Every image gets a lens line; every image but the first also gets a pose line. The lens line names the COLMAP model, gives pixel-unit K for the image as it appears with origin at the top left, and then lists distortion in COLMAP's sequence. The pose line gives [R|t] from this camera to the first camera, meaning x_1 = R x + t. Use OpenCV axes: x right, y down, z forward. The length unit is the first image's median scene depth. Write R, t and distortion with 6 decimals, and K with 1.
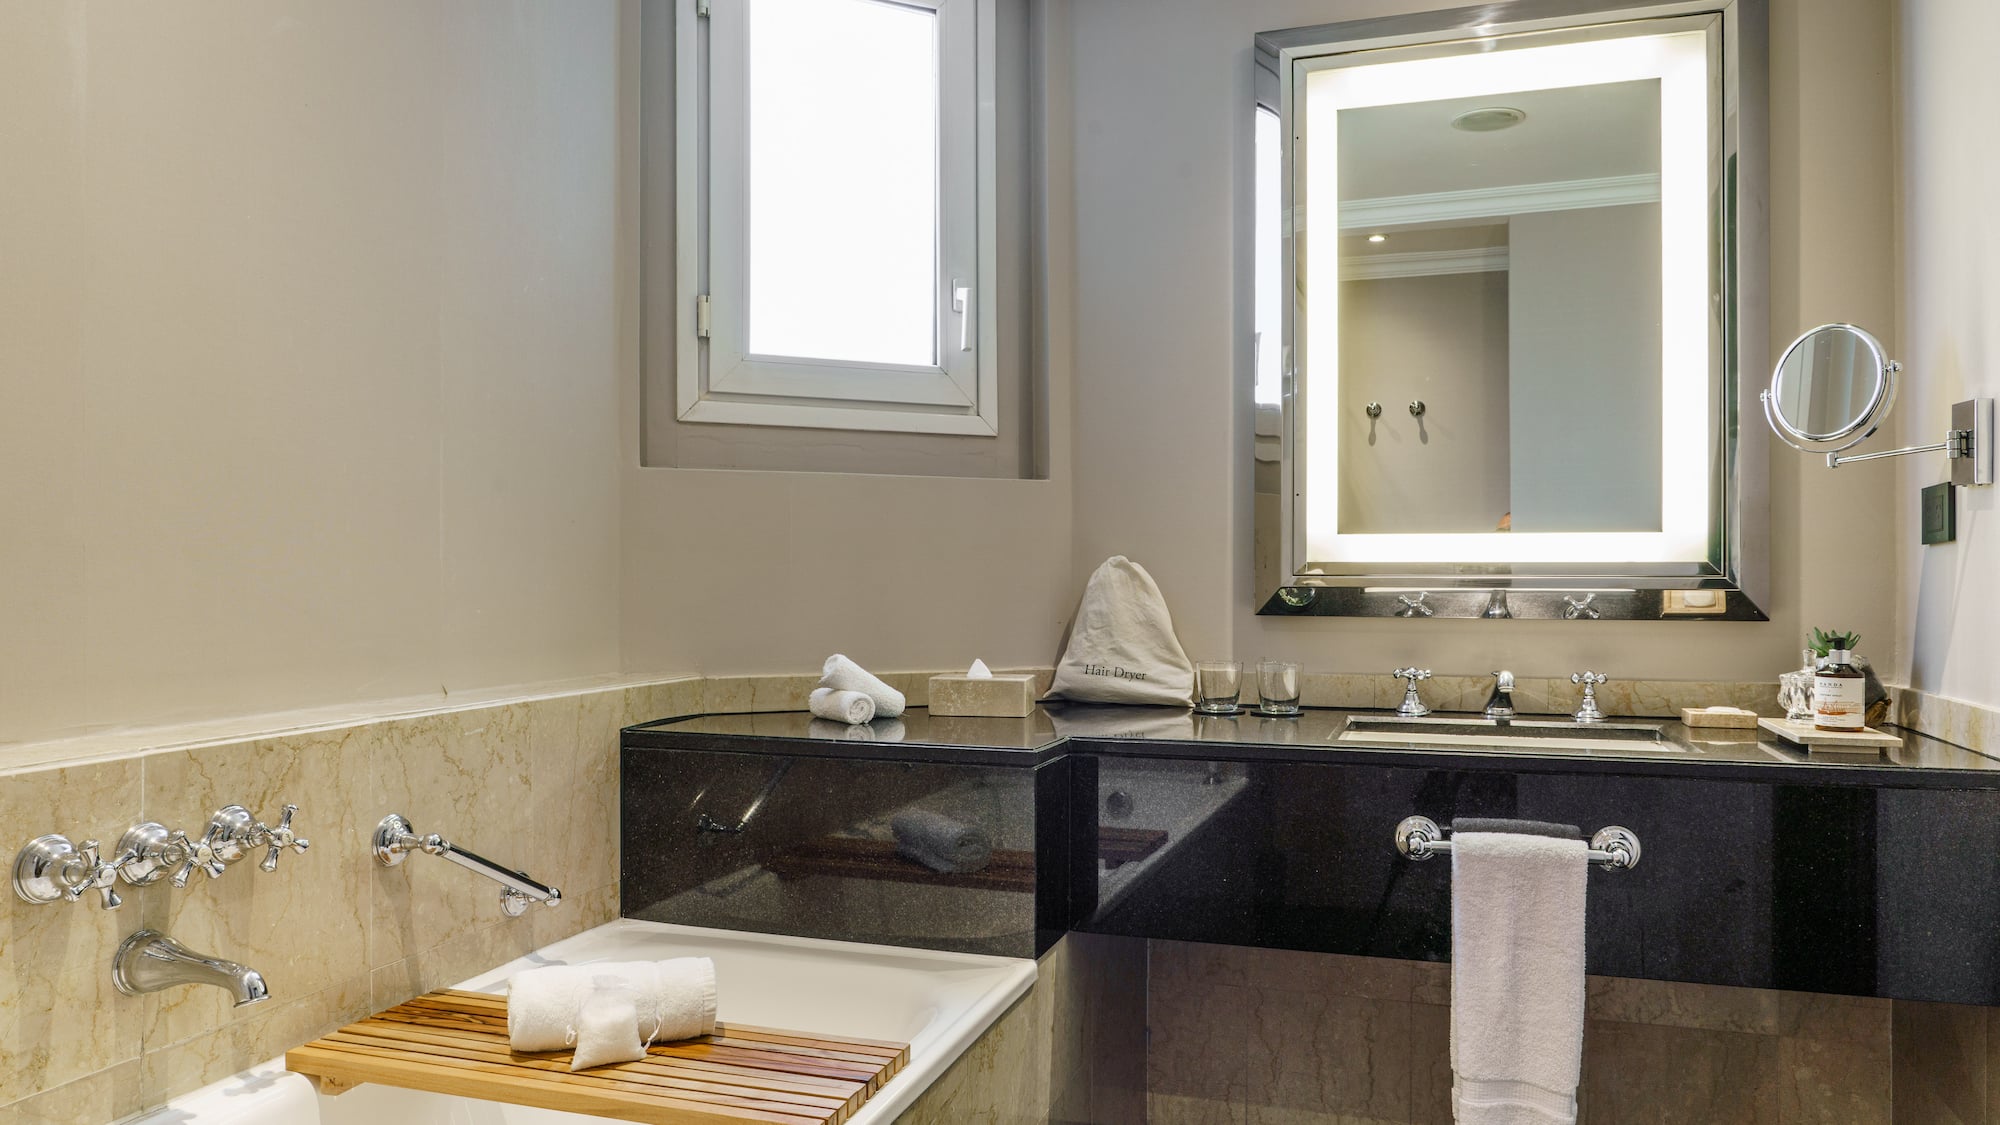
lens RADIAL K [[1365.9, 0, 1007.4], [0, 1365.9, 563.9], [0, 0, 1]] dist [-0.008538, 0.001100]
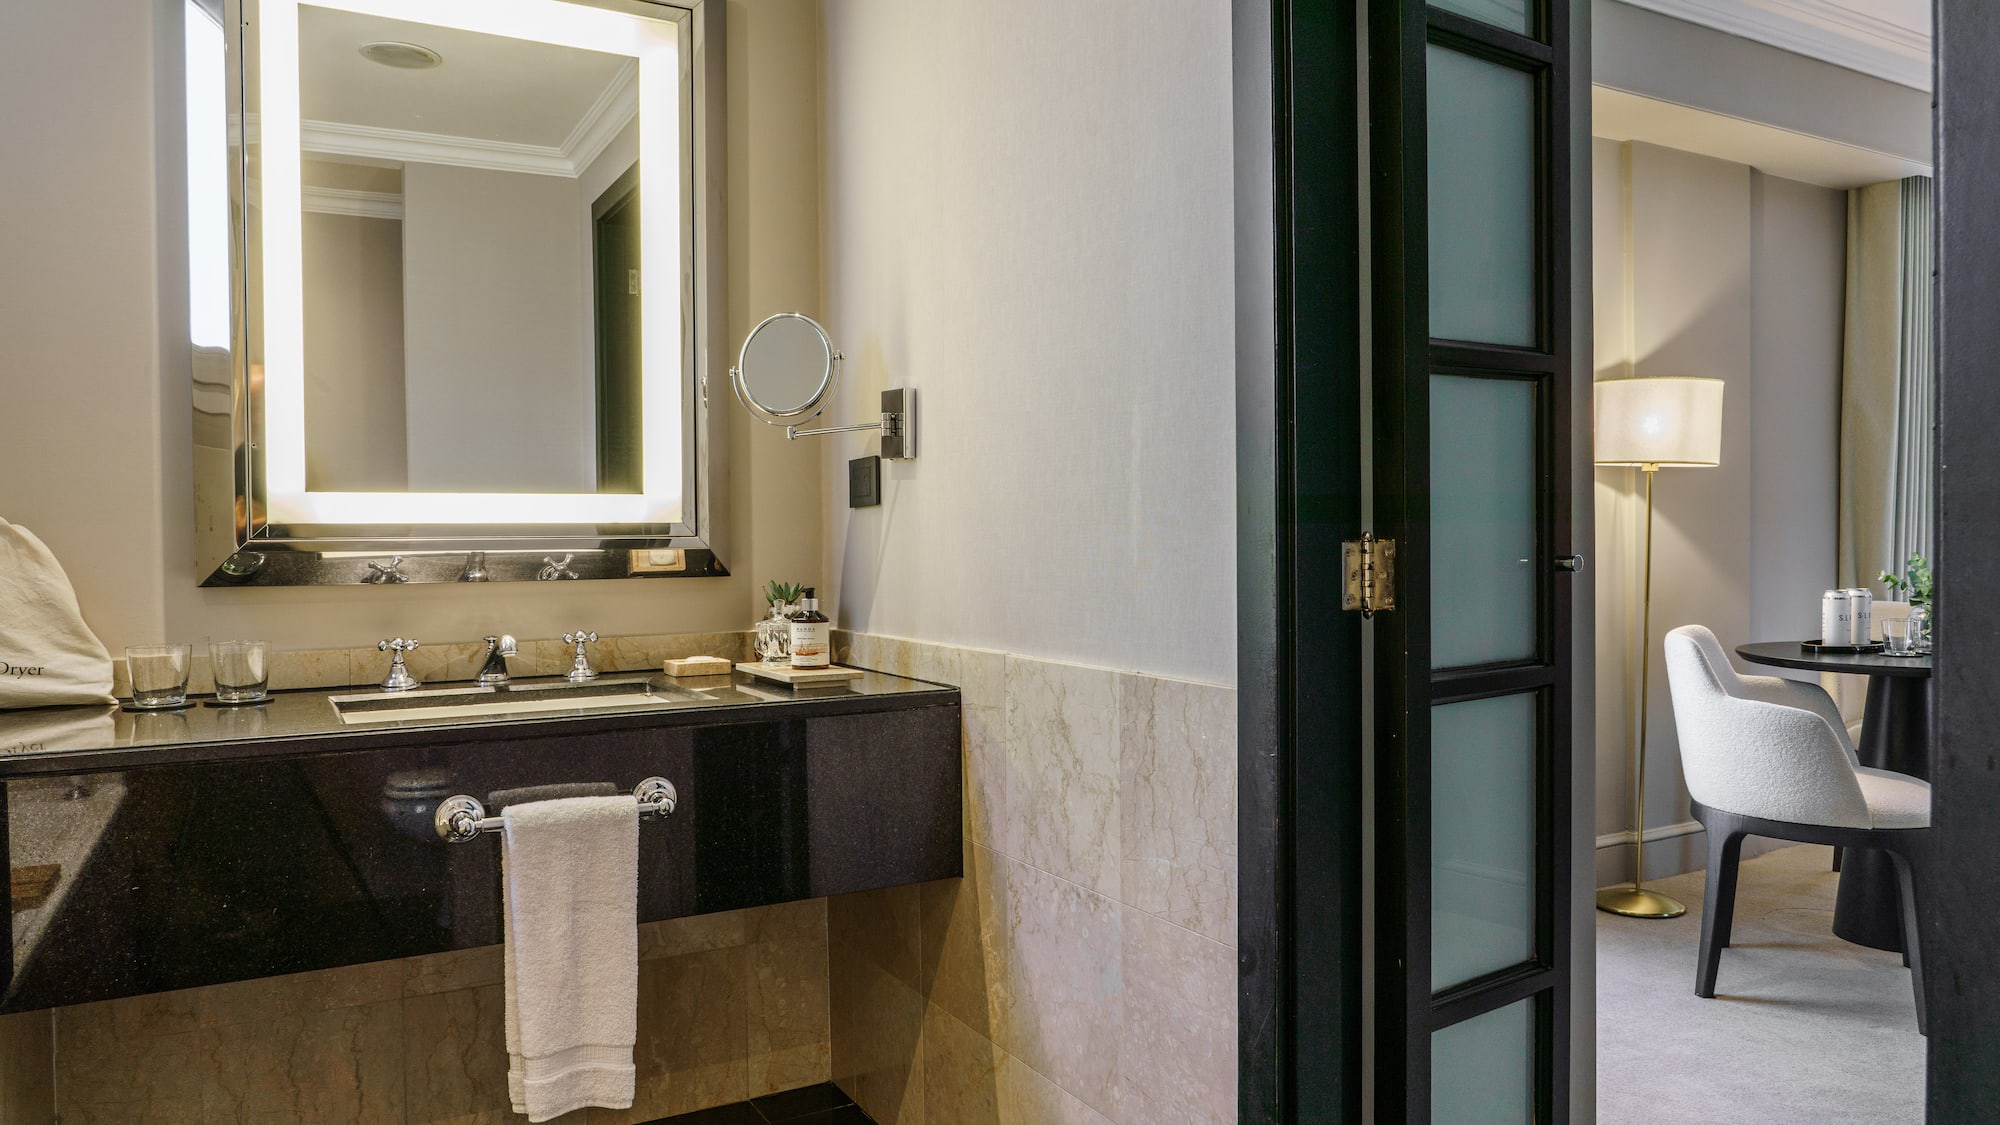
lens RADIAL K [[1365.9, 0, 1005.9], [0, 1365.9, 563.2], [0, 0, 1]] dist [-0.008538, 0.001100]
pose [[0.684115, -0.022232, 0.729035, -0.097480], [0.003329, 0.999620, 0.027359, 0.001764], [-0.729366, -0.016290, 0.683930, 0.076399]]
